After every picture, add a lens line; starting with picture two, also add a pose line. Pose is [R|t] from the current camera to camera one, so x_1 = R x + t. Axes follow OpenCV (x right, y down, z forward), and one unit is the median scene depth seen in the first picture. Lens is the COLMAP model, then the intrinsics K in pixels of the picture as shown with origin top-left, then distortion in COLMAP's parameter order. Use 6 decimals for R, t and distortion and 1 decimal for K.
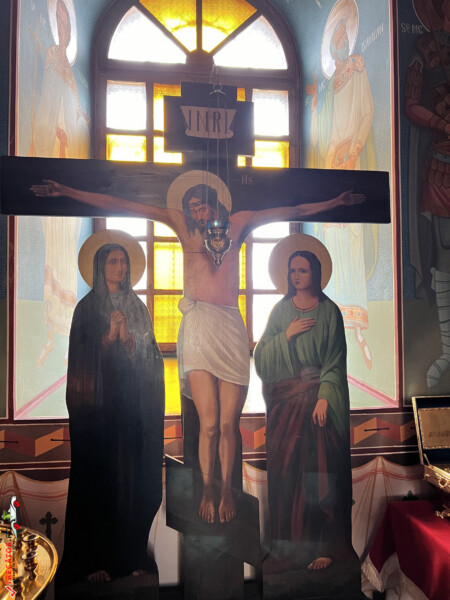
lens RADIAL K [[453.6, 0, 223.6], [0, 453.6, 304.2], [0, 0, 1]] dist [0.036874, -0.034204]
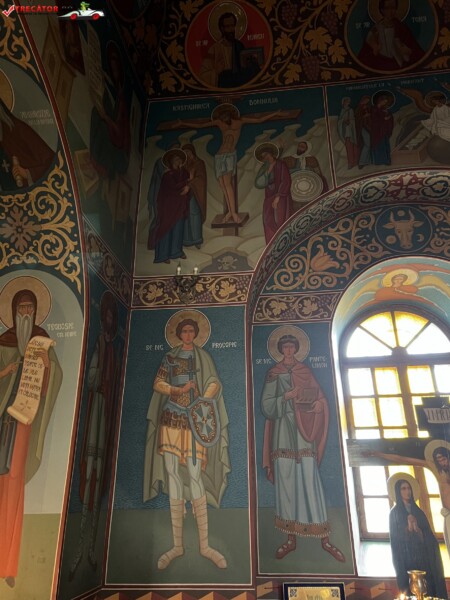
lens RADIAL K [[453.6, 0, 229.5], [0, 453.6, 303.9], [0, 0, 1]] dist [0.036874, -0.034204]
pose [[0.970750, -0.099779, -0.218379, -0.456246], [0.016561, 0.935216, -0.353691, -0.151348], [0.239523, 0.339729, 0.909513, -1.315200]]
